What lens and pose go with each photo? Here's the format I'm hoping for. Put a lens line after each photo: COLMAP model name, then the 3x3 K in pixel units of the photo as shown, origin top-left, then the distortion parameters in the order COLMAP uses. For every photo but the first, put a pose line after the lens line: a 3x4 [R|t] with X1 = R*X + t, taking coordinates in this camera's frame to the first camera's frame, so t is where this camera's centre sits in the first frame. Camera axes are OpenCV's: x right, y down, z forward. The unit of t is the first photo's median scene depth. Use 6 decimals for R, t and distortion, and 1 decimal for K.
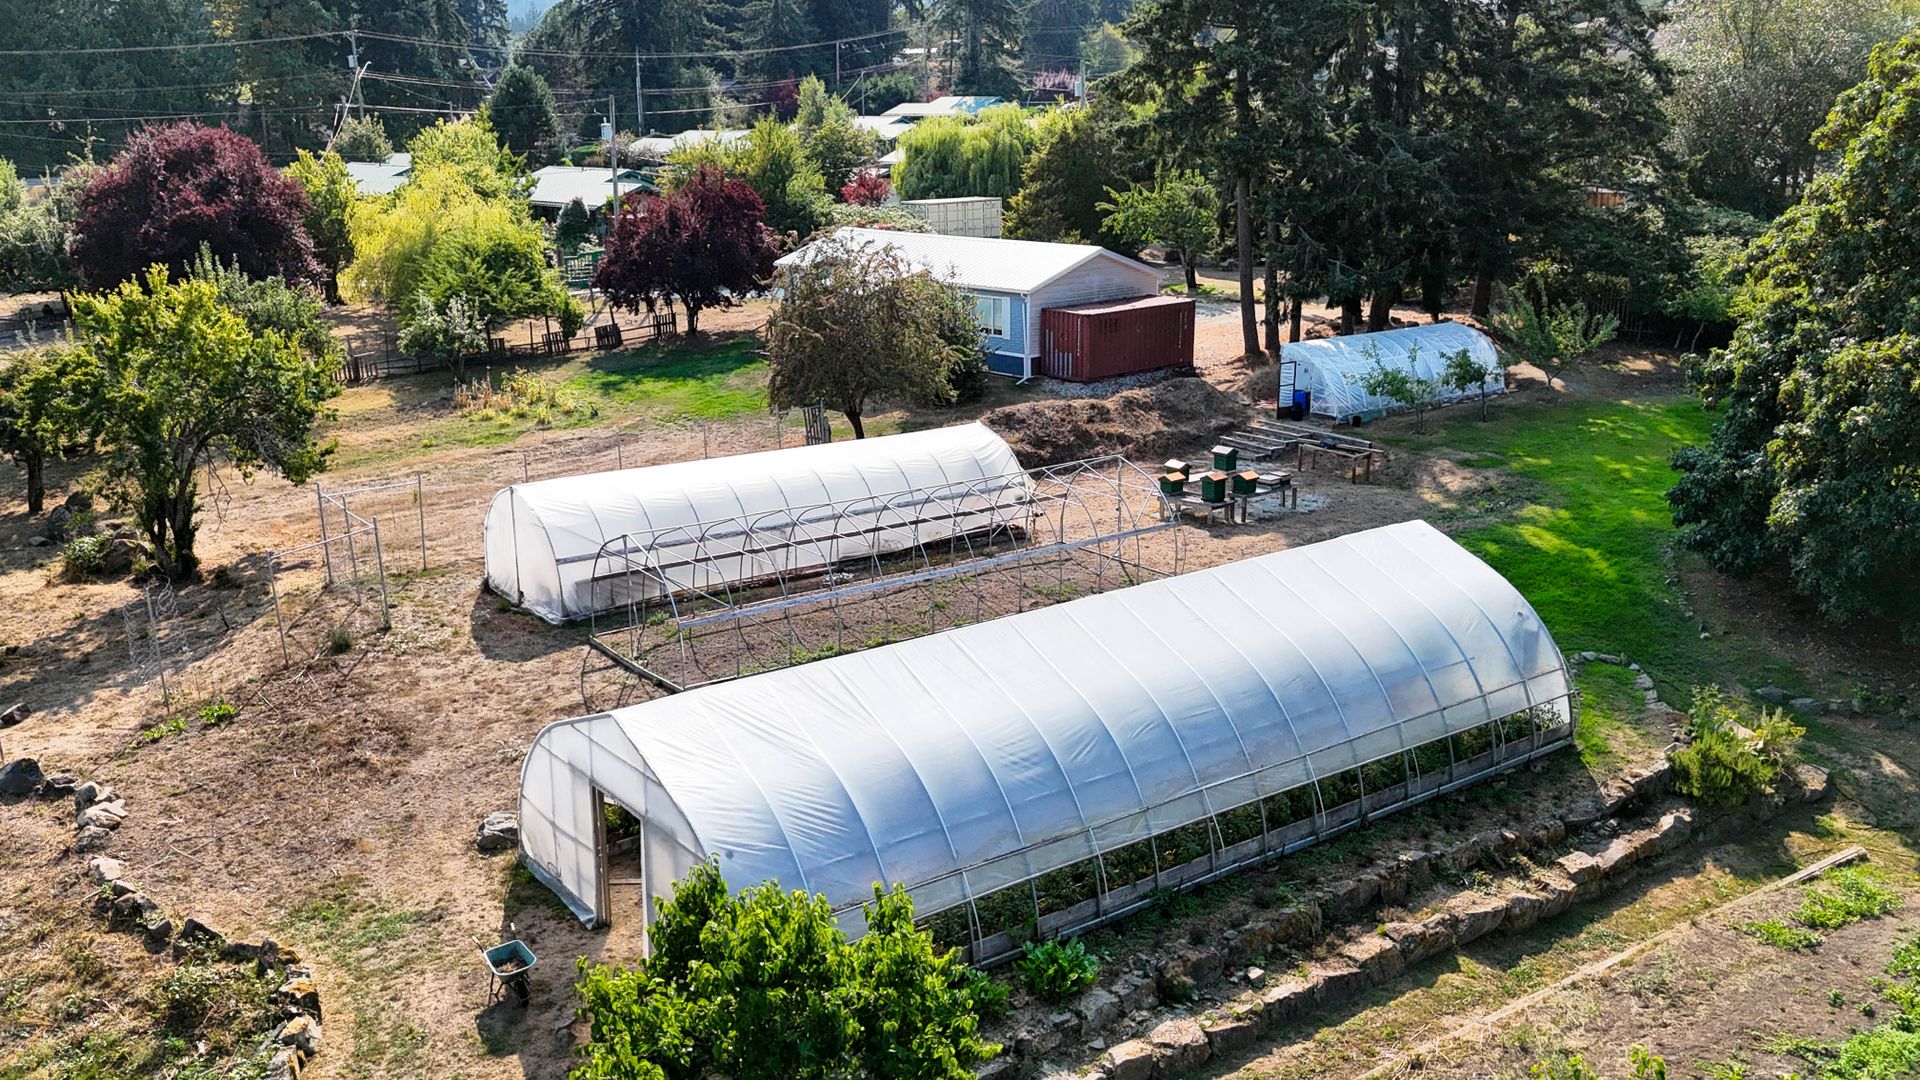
lens RADIAL K [[1654.0, 0, 960.0], [0, 1654.0, 540.0], [0, 0, 1]] dist [0.053896, -0.058194]
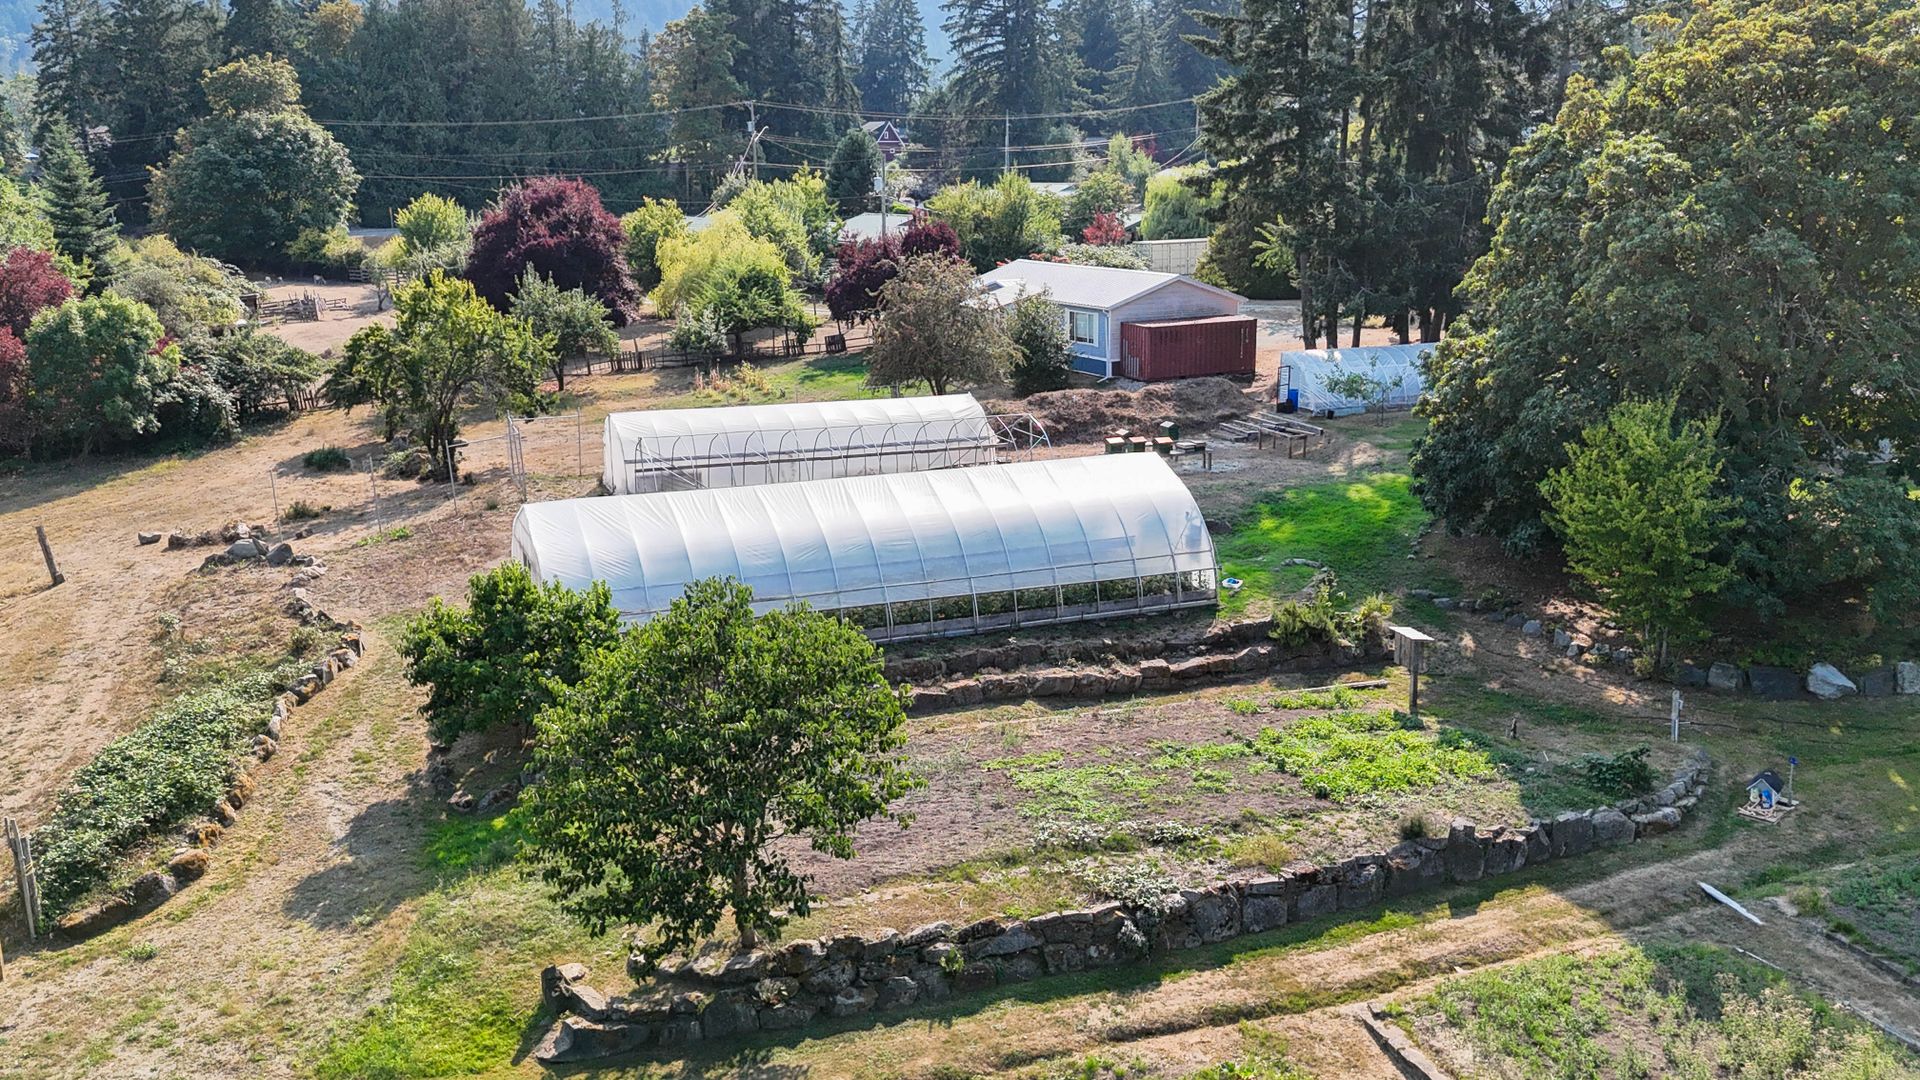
lens RADIAL K [[1654.0, 0, 960.0], [0, 1654.0, 540.0], [0, 0, 1]] dist [0.053896, -0.058194]
pose [[0.961815, 0.056620, -0.267780, 0.266192], [-0.064654, 0.997681, -0.021274, 0.055857], [0.265954, 0.037775, 0.963245, -0.217689]]
